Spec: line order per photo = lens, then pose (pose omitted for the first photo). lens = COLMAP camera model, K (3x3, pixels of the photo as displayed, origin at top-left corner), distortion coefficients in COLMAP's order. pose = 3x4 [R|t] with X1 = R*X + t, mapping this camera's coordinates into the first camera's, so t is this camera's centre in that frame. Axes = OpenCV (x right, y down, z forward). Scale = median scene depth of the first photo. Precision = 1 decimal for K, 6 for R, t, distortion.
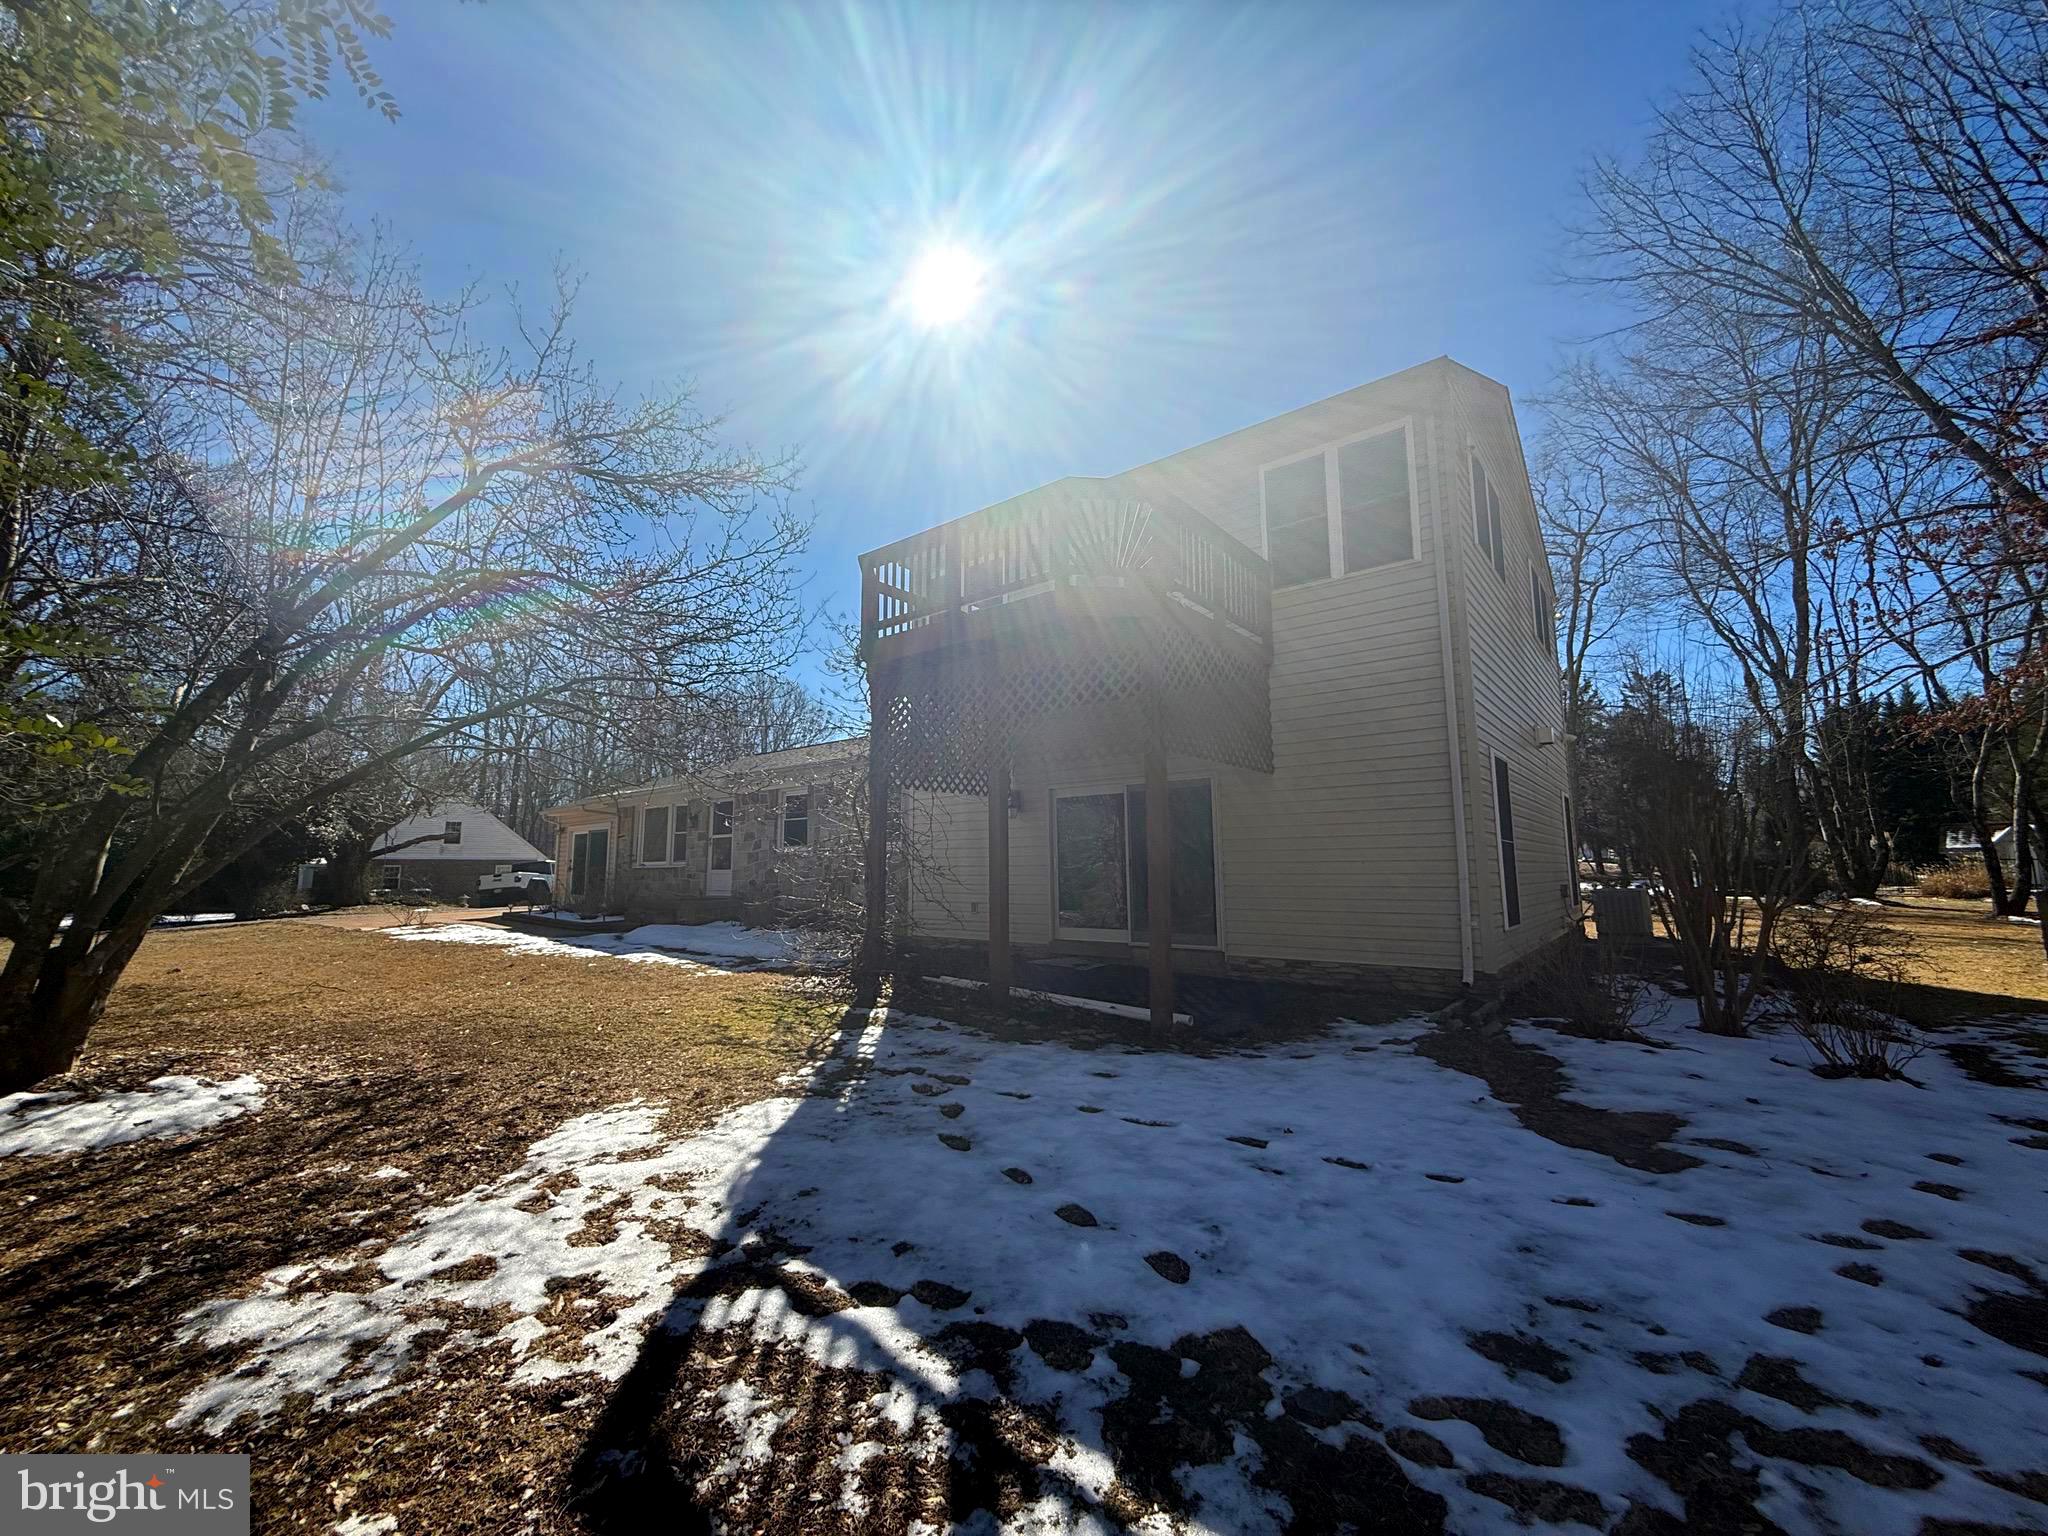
lens RADIAL K [[820.0, 0, 1024.5], [0, 820.0, 766.2], [0, 0, 1]] dist [-0.002181, 0.000376]
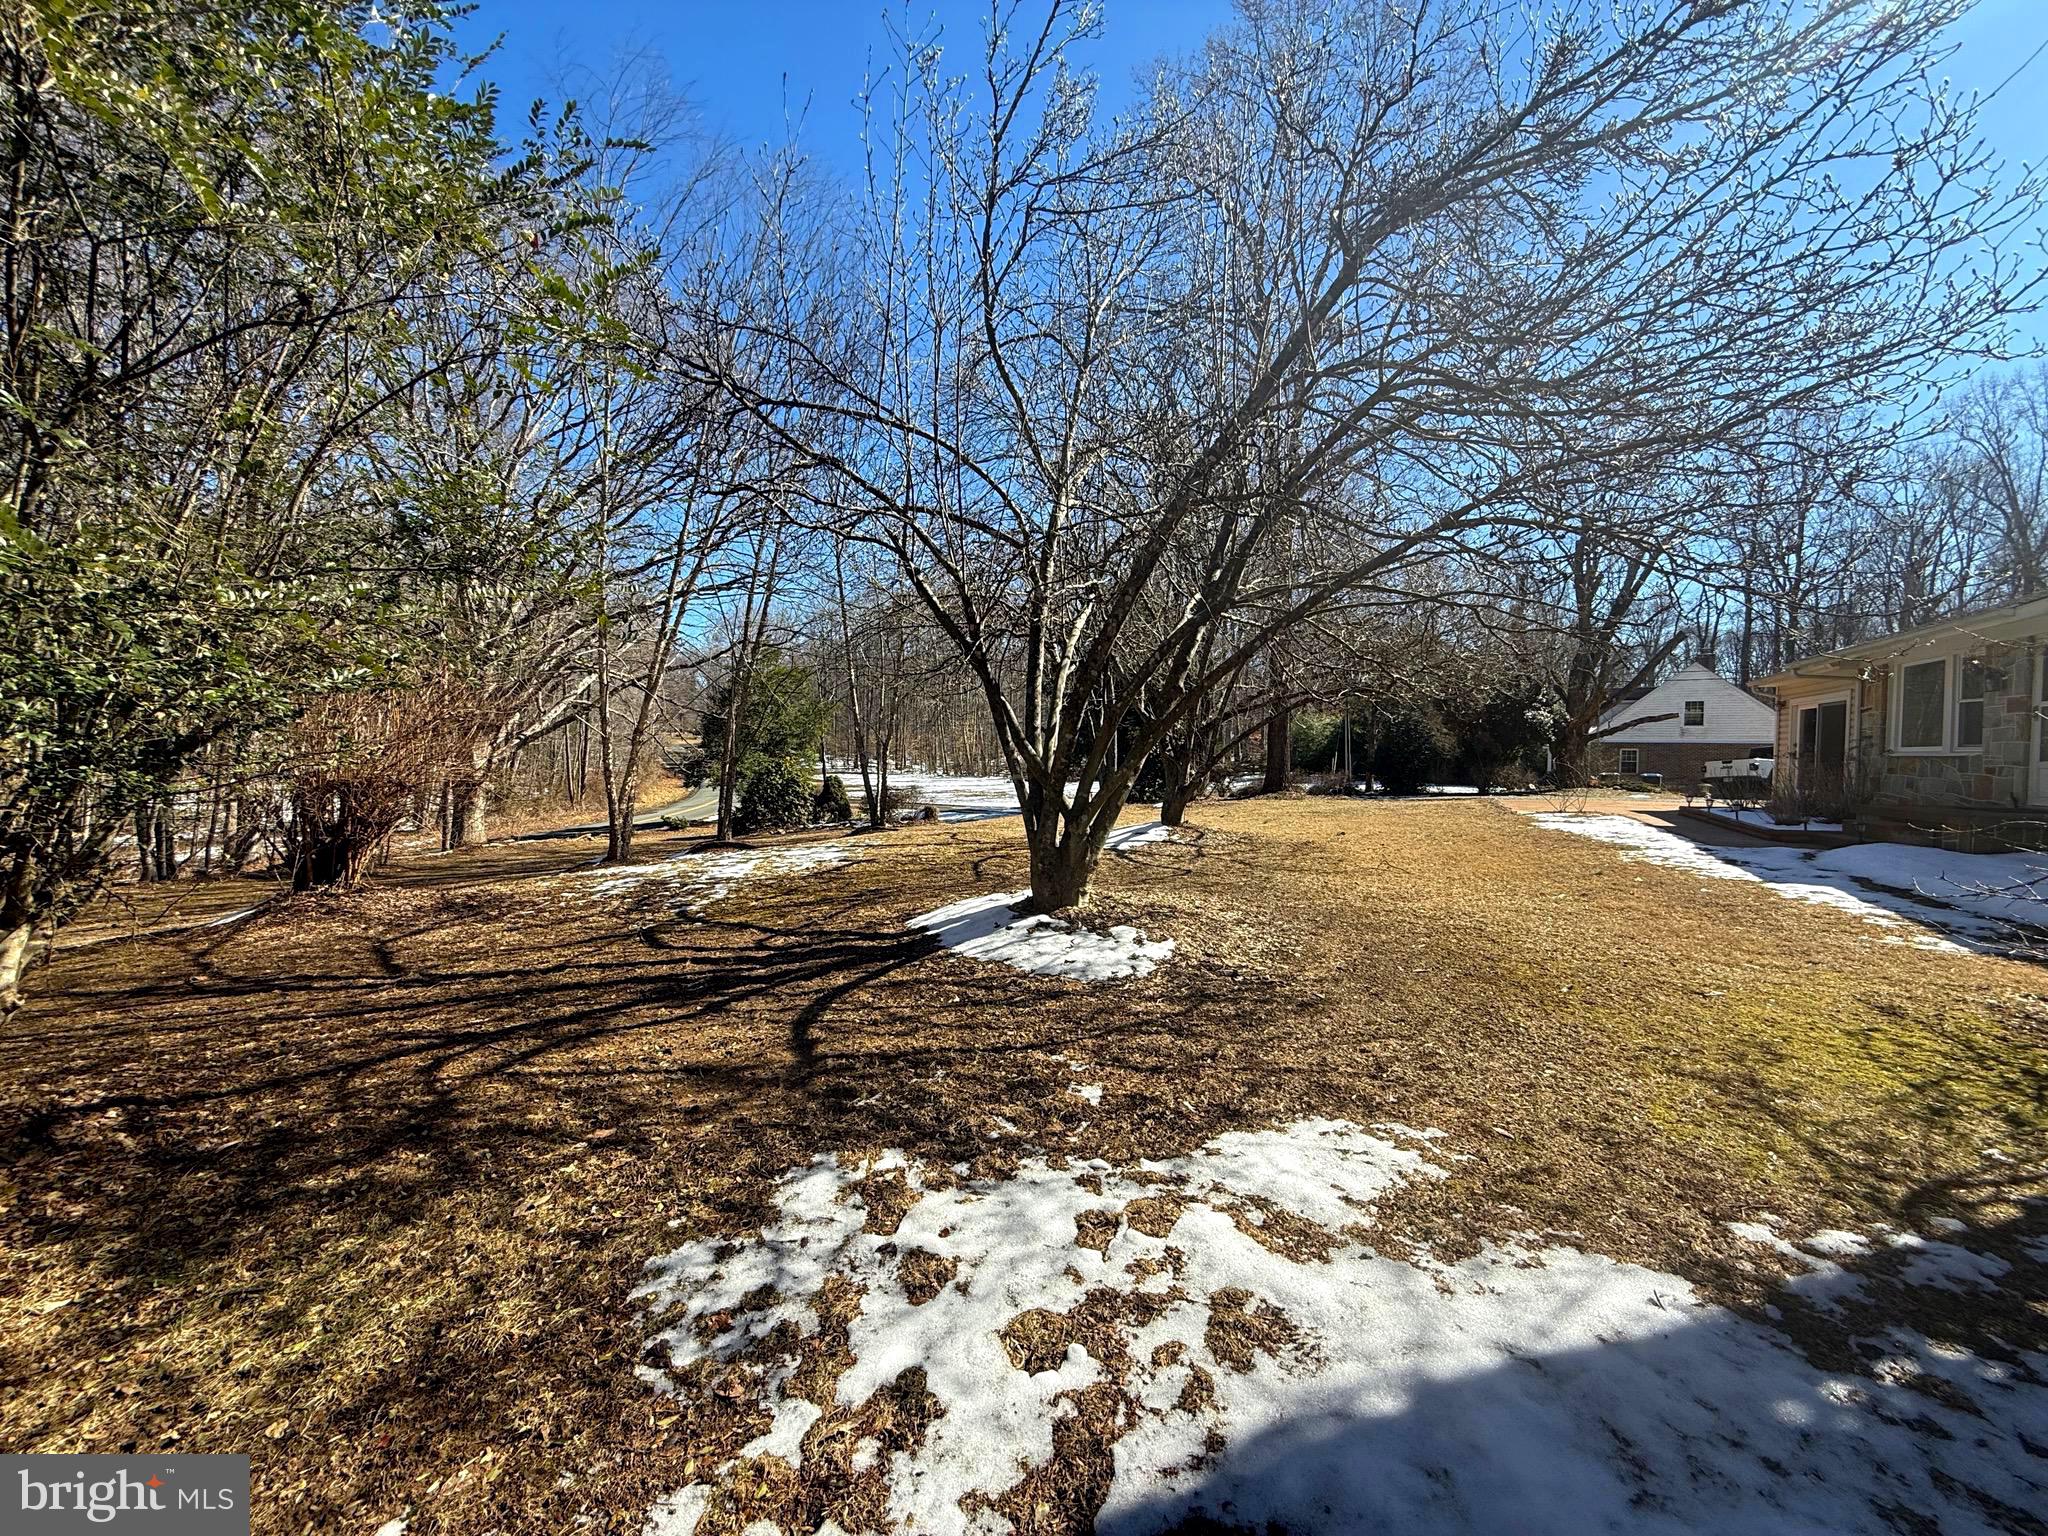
lens RADIAL K [[820.0, 0, 1021.0], [0, 820.0, 757.9], [0, 0, 1]] dist [-0.002181, 0.000376]
pose [[0.229734, 0.021449, -0.973017, 0.062978], [0.106759, 0.993169, 0.047100, 0.095335], [0.967380, -0.114699, 0.225875, 0.828164]]
